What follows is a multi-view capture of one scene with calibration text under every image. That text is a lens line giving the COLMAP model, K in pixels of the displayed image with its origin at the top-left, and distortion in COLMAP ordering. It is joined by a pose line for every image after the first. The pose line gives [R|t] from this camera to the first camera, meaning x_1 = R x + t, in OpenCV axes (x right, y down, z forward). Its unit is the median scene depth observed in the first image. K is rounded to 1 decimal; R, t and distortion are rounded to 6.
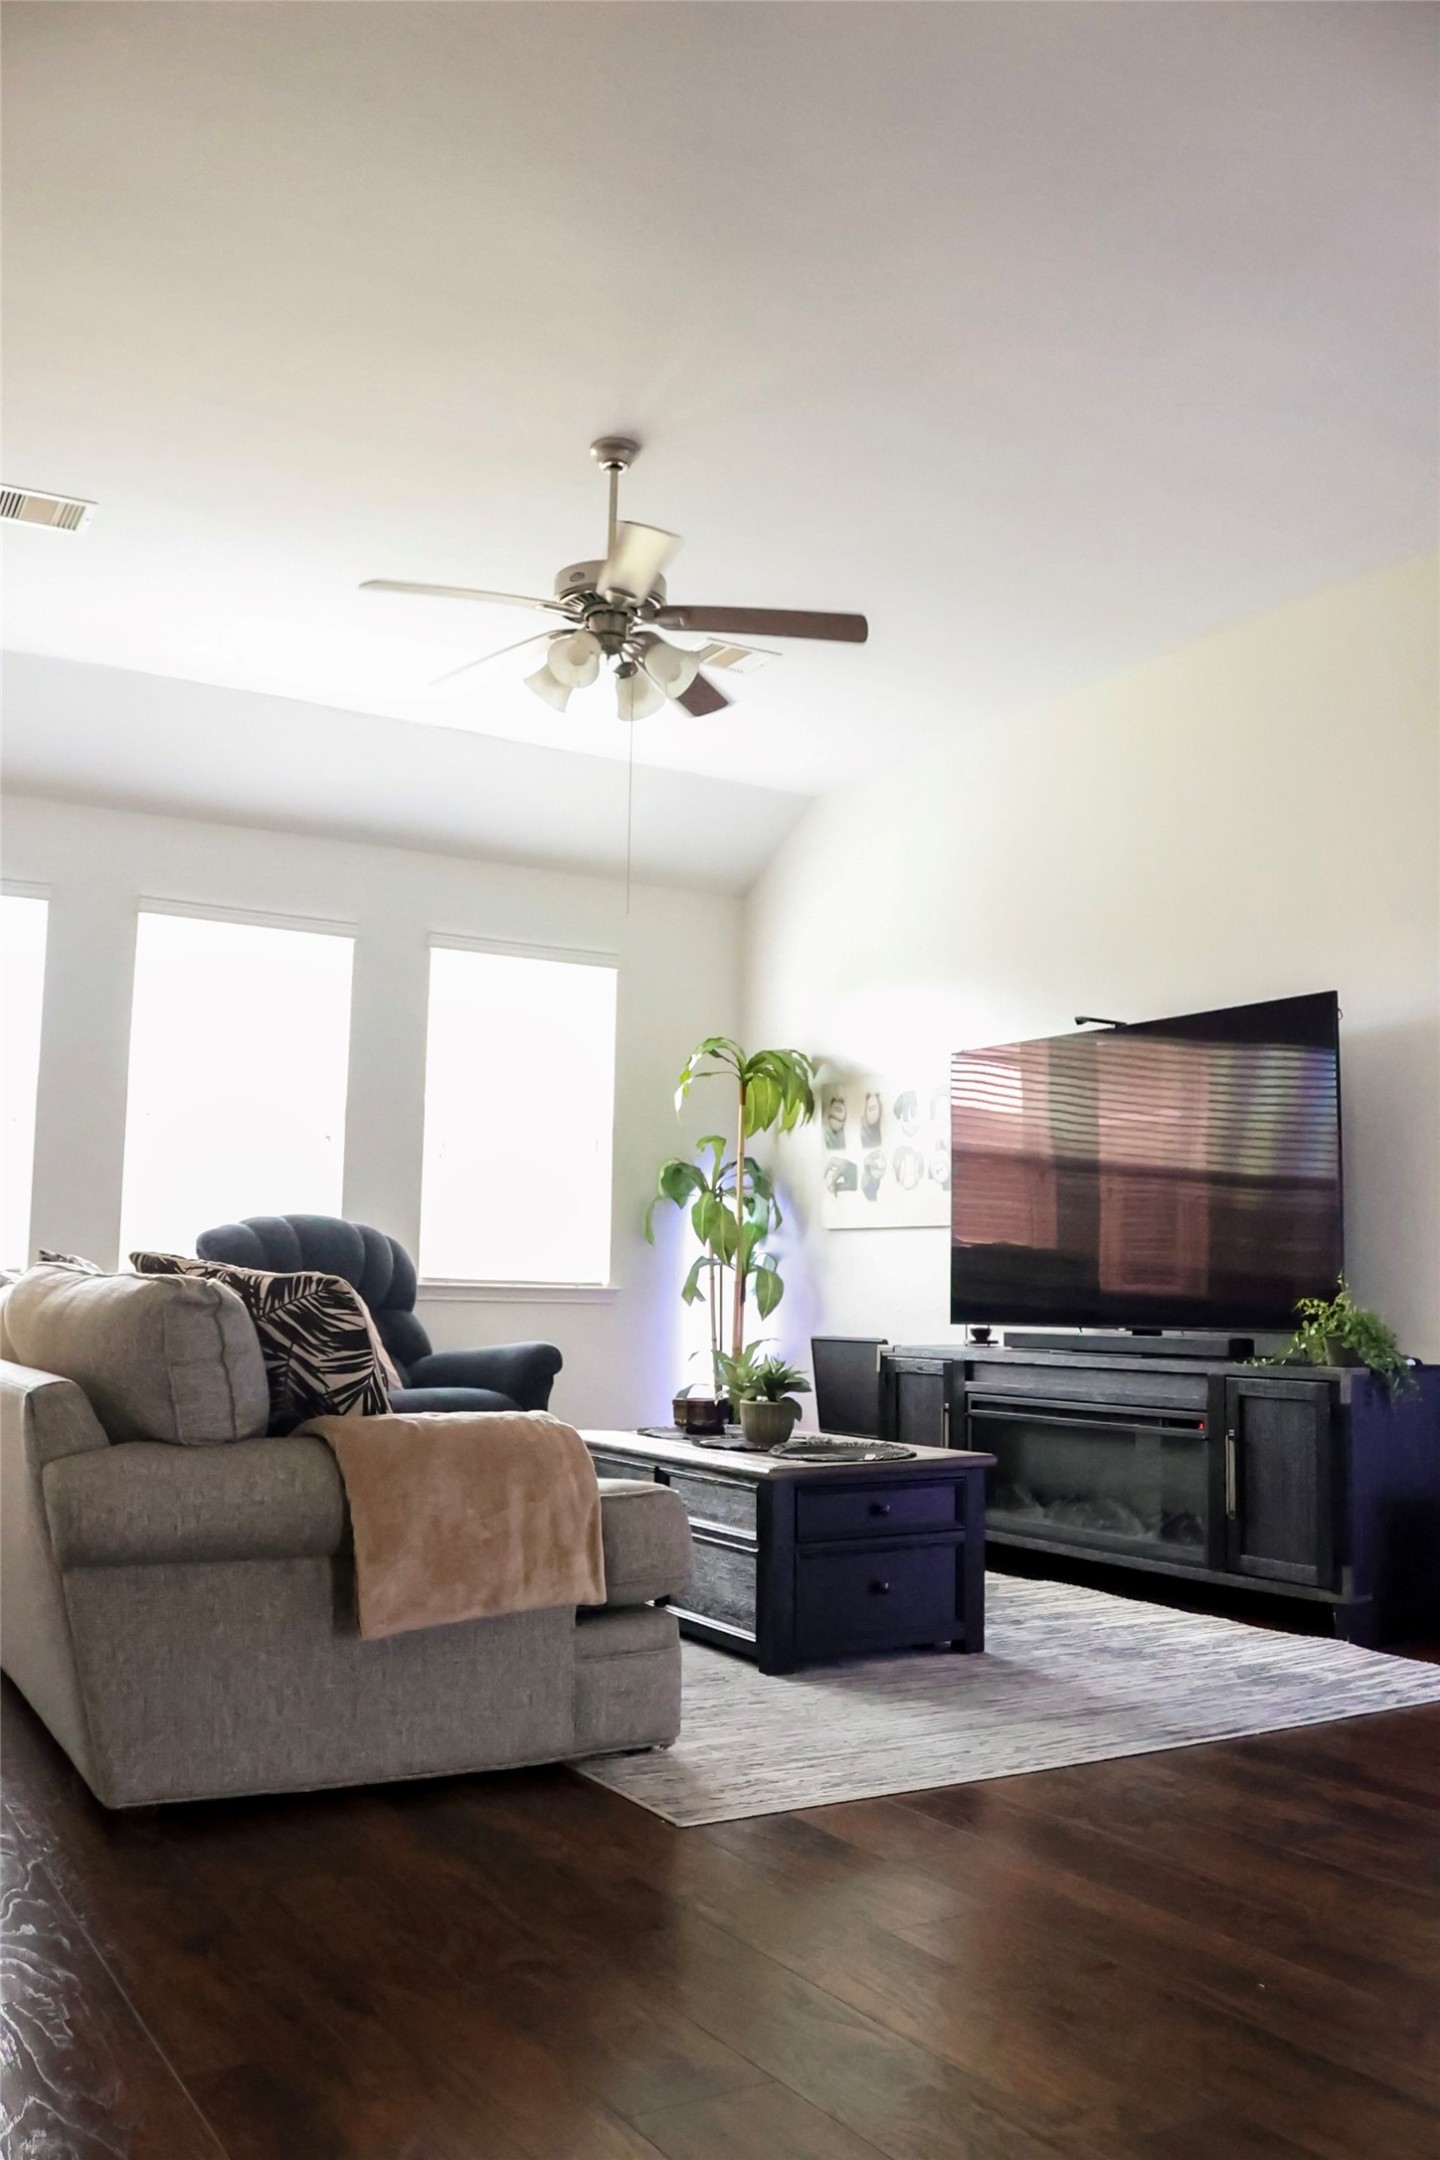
lens RADIAL K [[1742.0, 0, 717.6], [0, 1742.0, 1104.7], [0, 0, 1]] dist [-0.164007, 0.137672]
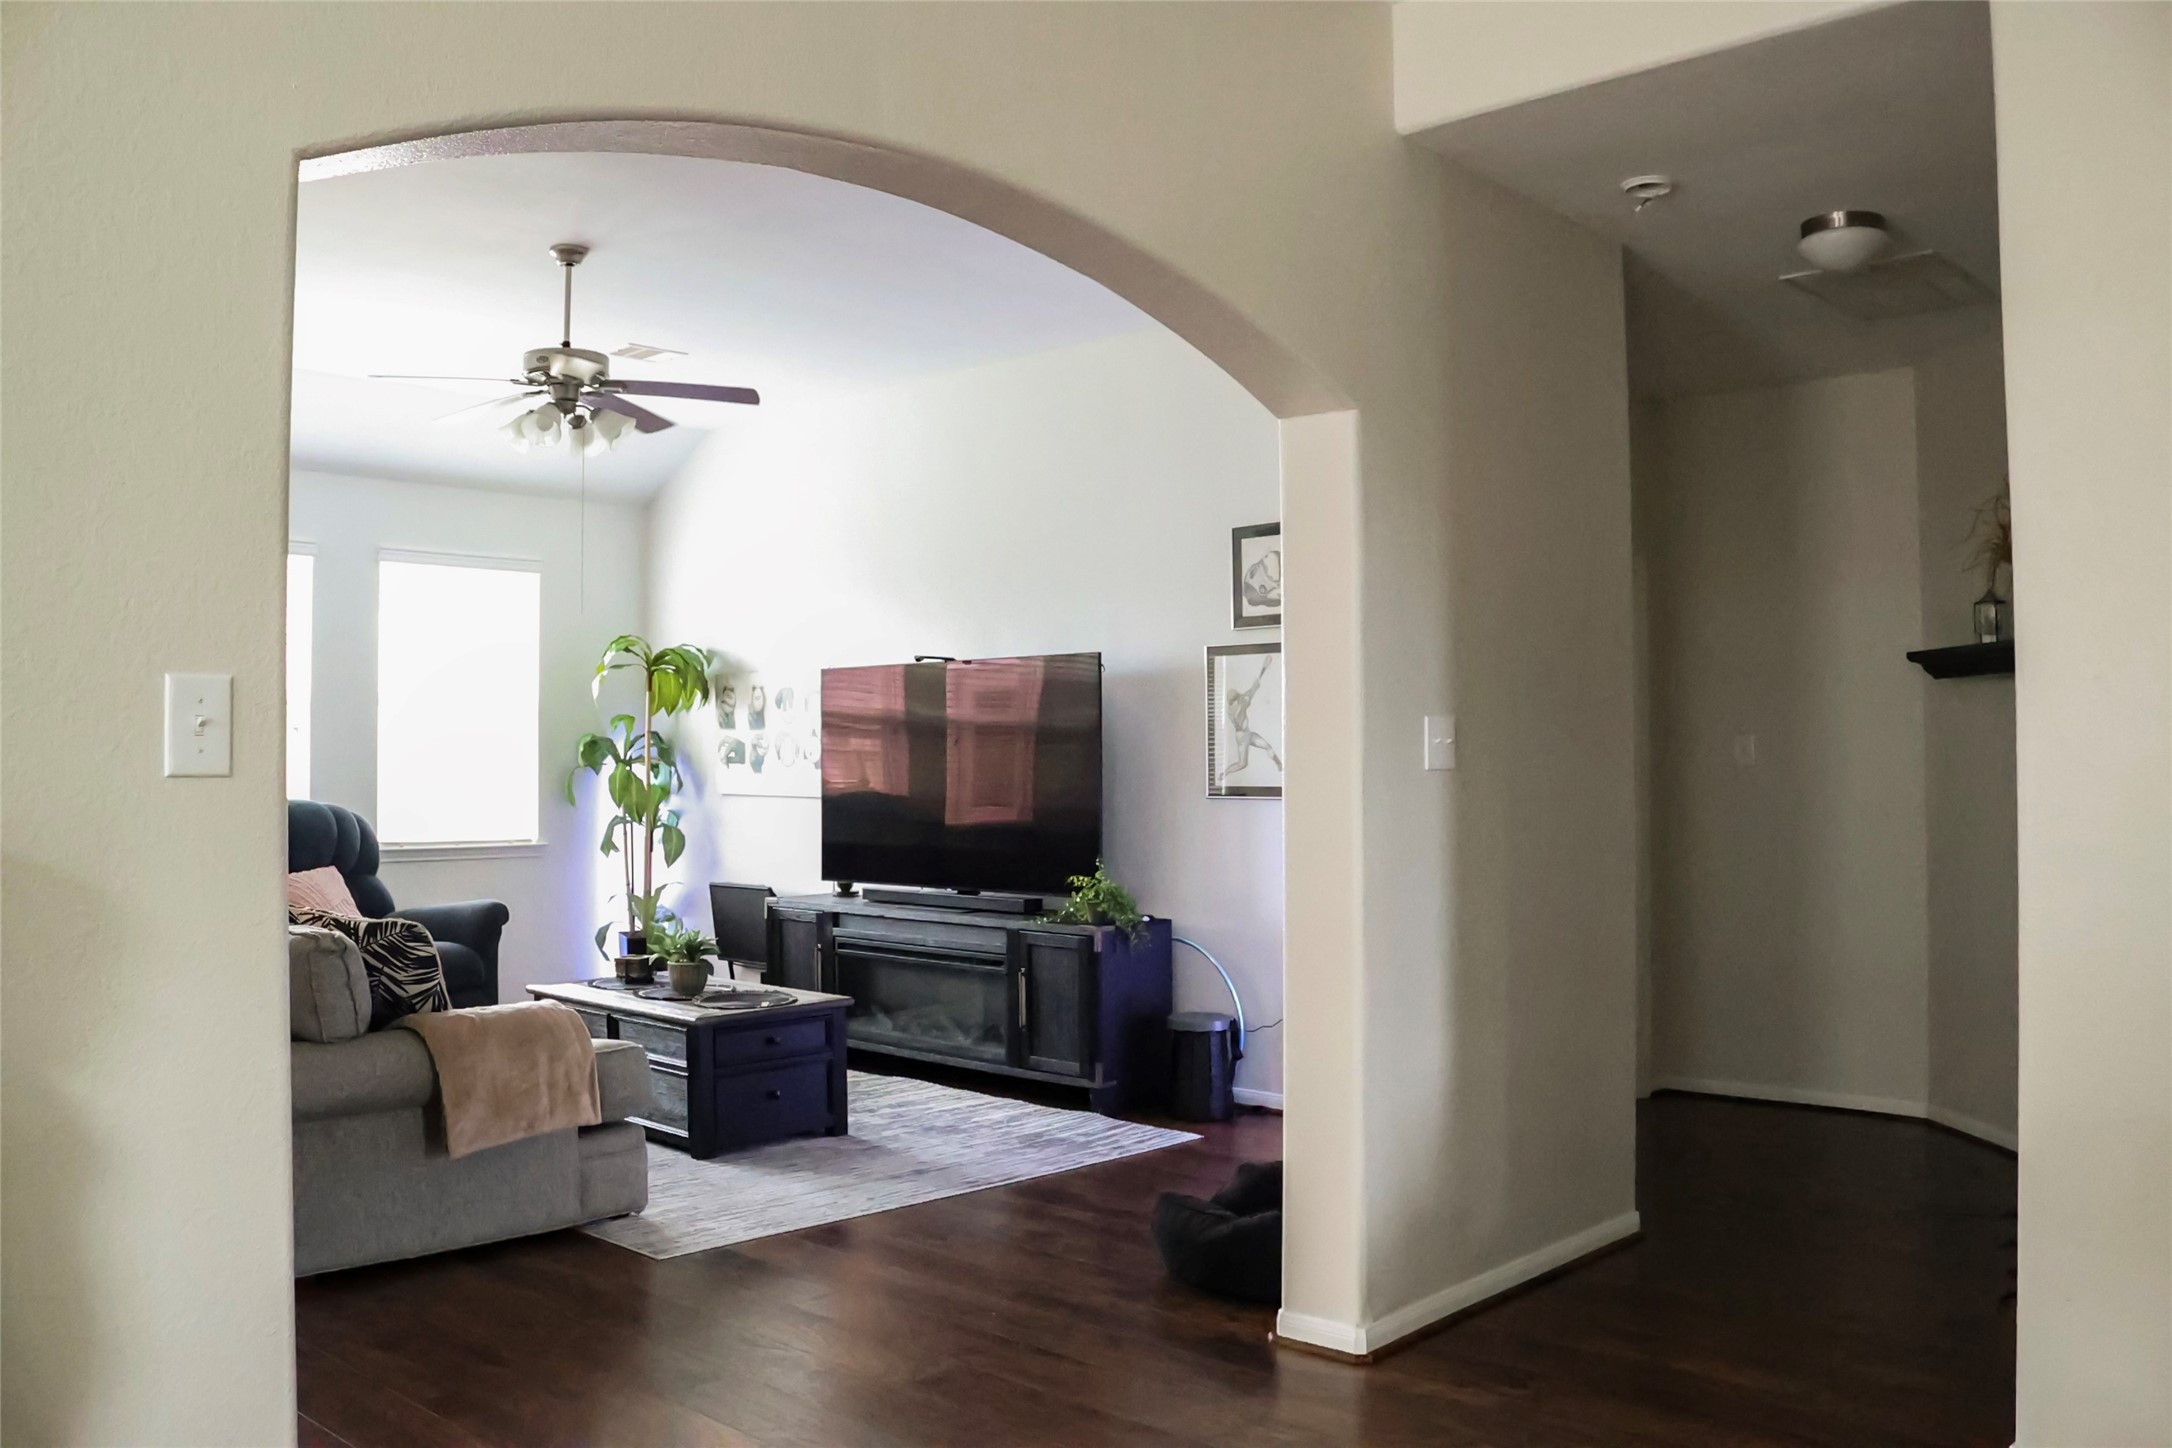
lens RADIAL K [[1751.7, 0, 1072.3], [0, 1751.7, 727.3], [0, 0, 1]] dist [-0.164007, 0.137672]
pose [[0.962728, -0.013175, 0.270150, -0.048404], [-0.011348, 0.995966, 0.089016, -0.144156], [-0.270233, -0.088764, 0.958694, -0.393794]]
